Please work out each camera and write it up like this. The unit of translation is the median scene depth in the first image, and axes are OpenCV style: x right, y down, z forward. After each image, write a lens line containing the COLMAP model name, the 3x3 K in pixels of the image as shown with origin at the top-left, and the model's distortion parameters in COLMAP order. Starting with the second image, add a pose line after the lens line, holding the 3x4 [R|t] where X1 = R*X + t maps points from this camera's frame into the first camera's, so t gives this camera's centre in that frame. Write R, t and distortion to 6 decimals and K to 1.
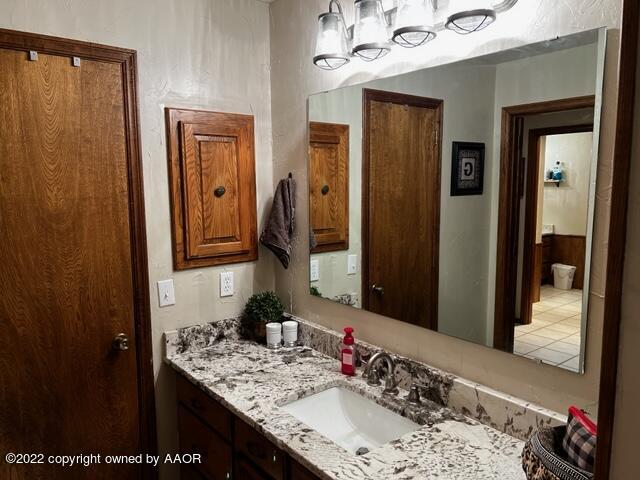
lens RADIAL K [[484.3, 0, 320.0], [0, 484.3, 240.0], [0, 0, 1]] dist [0.081965, -0.128820]
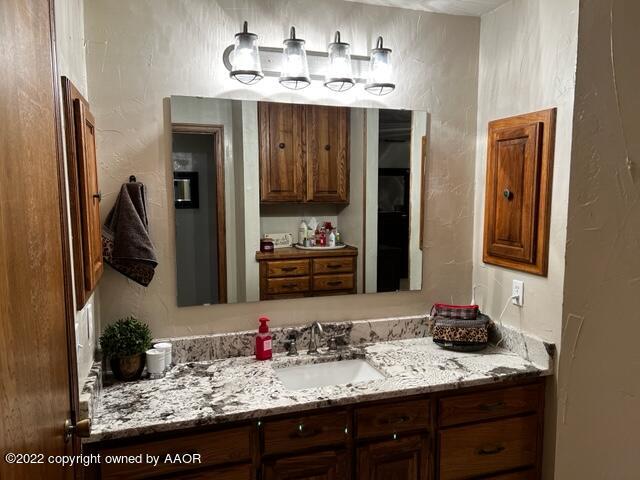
lens RADIAL K [[484.3, 0, 320.0], [0, 484.3, 240.0], [0, 0, 1]] dist [0.081965, -0.128820]
pose [[0.351380, -0.084605, 0.932402, -0.901222], [0.115248, 0.992243, 0.046603, -0.031532], [-0.929112, 0.091082, 0.358405, 0.457387]]
